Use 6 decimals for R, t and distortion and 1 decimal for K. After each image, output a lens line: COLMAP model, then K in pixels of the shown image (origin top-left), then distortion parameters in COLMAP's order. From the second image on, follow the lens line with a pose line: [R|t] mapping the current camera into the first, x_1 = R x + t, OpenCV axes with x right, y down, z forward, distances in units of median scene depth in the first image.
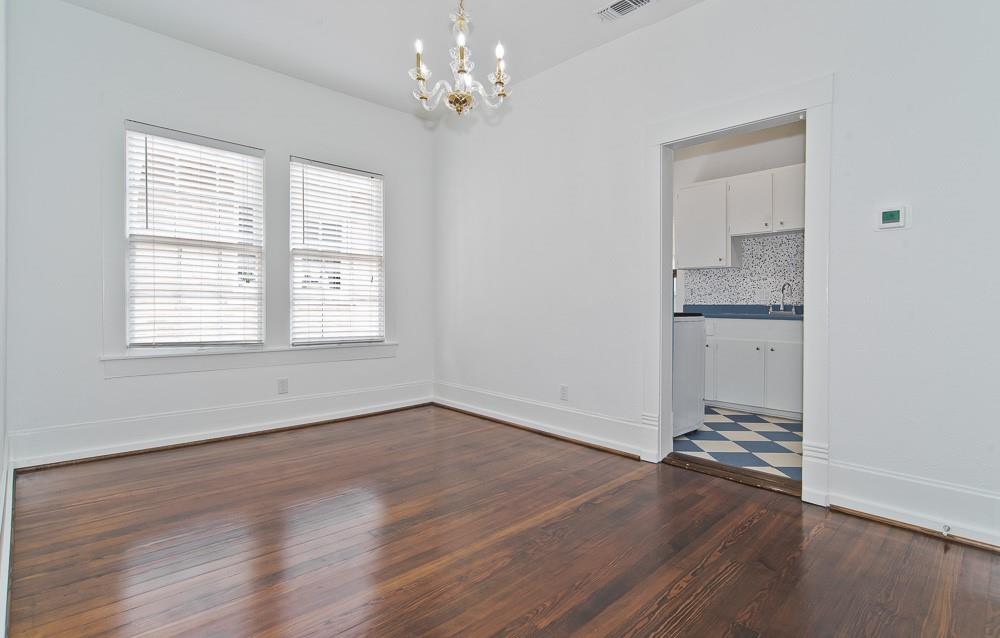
lens RADIAL K [[503.6, 0, 501.5], [0, 503.6, 309.1], [0, 0, 1]] dist [0.008892, -0.005248]
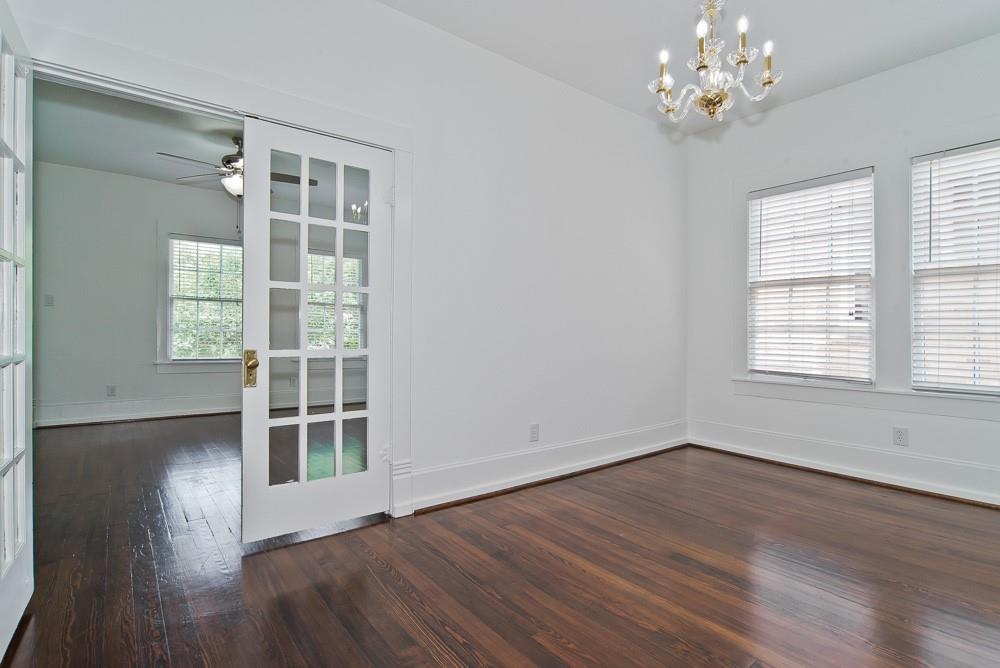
lens RADIAL K [[496.5, 0, 500.6], [0, 496.5, 333.6], [0, 0, 1]] dist [0.004339, 0.003180]
pose [[-0.106200, -0.010575, -0.994289, 0.541556], [-0.019041, 0.999782, -0.008600, 0.001446], [0.994162, 0.018018, -0.106378, 0.495348]]
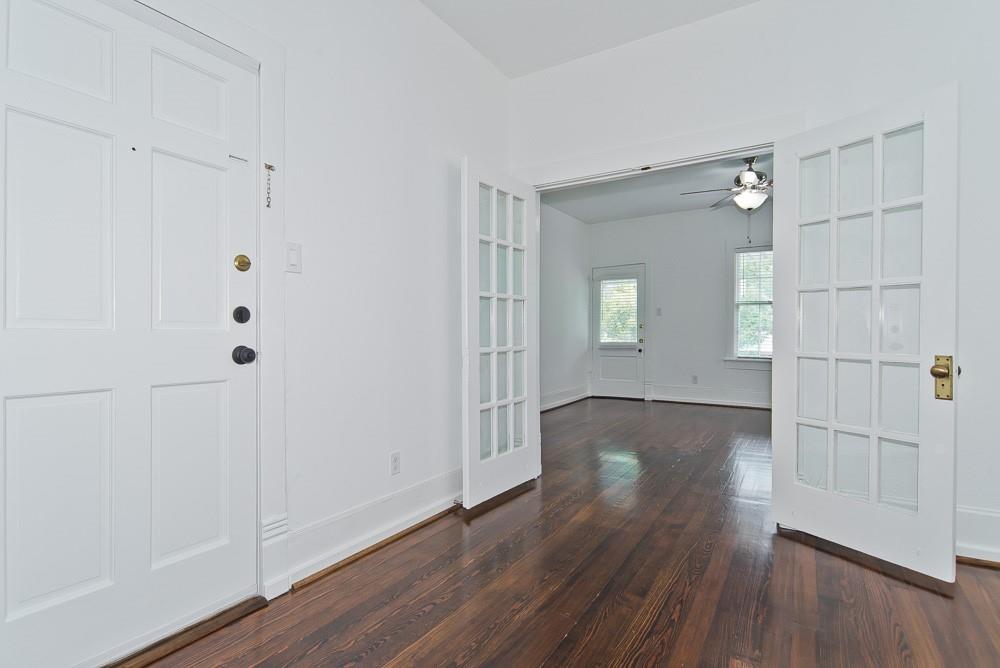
lens RADIAL K [[496.5, 0, 502.9], [0, 496.5, 333.6], [0, 0, 1]] dist [0.004339, 0.003180]
pose [[-0.968695, -0.005870, -0.248183, 0.366470], [-0.008846, 0.999902, 0.010879, -0.008850], [0.248095, 0.012734, -0.968652, 0.881923]]
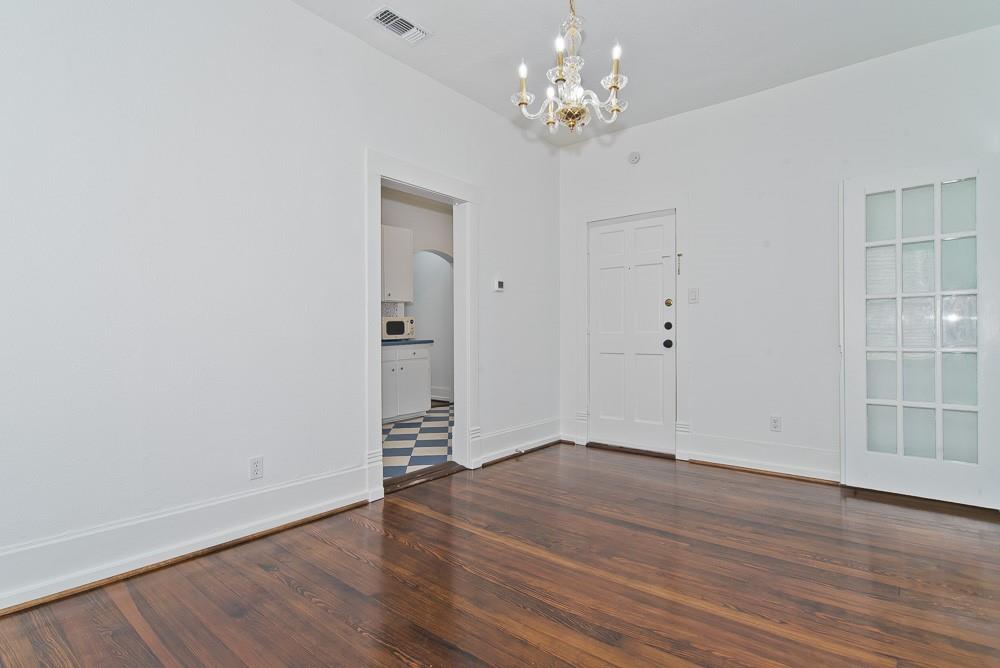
lens RADIAL K [[496.5, 0, 504.4], [0, 496.5, 331.4], [0, 0, 1]] dist [0.004339, 0.003180]
pose [[-0.126807, 0.001693, 0.991926, -0.650667], [0.017630, 0.999844, 0.000548, -0.014700], [-0.991771, 0.017557, -0.126817, 0.835731]]
